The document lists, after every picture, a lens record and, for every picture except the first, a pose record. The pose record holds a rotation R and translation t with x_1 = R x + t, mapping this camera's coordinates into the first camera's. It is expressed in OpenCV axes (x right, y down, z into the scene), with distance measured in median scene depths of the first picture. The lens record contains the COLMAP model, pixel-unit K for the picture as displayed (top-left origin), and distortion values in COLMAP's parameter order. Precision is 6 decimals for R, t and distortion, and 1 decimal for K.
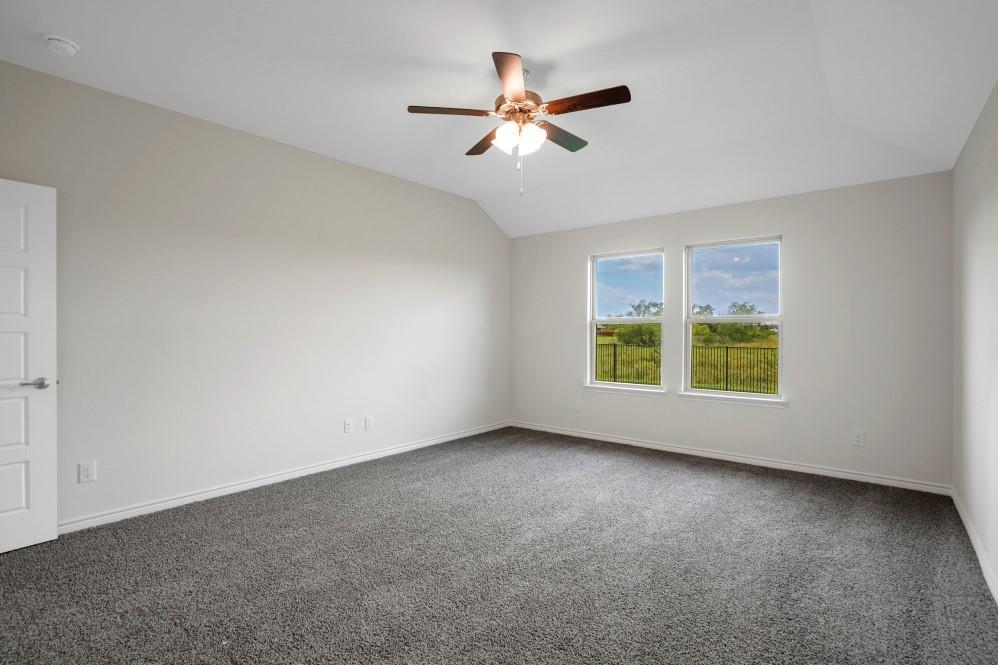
lens RADIAL K [[454.0, 0, 499.0], [0, 454.0, 332.5], [0, 0, 1]] dist [-0.002443, 0.012169]
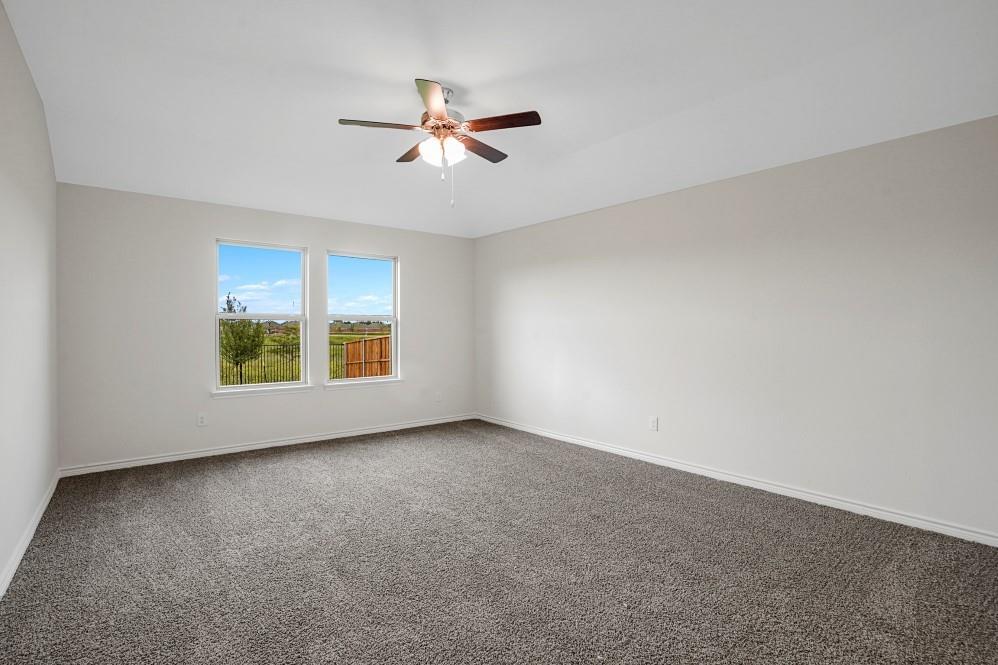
lens RADIAL K [[467.2, 0, 499.0], [0, 467.2, 332.5], [0, 0, 1]] dist [-0.049372, 0.014846]
pose [[0.230103, -0.017898, 0.973002, -0.673346], [-0.007613, 0.999767, 0.020191, -0.020802], [-0.973137, -0.012054, 0.229913, 0.383688]]
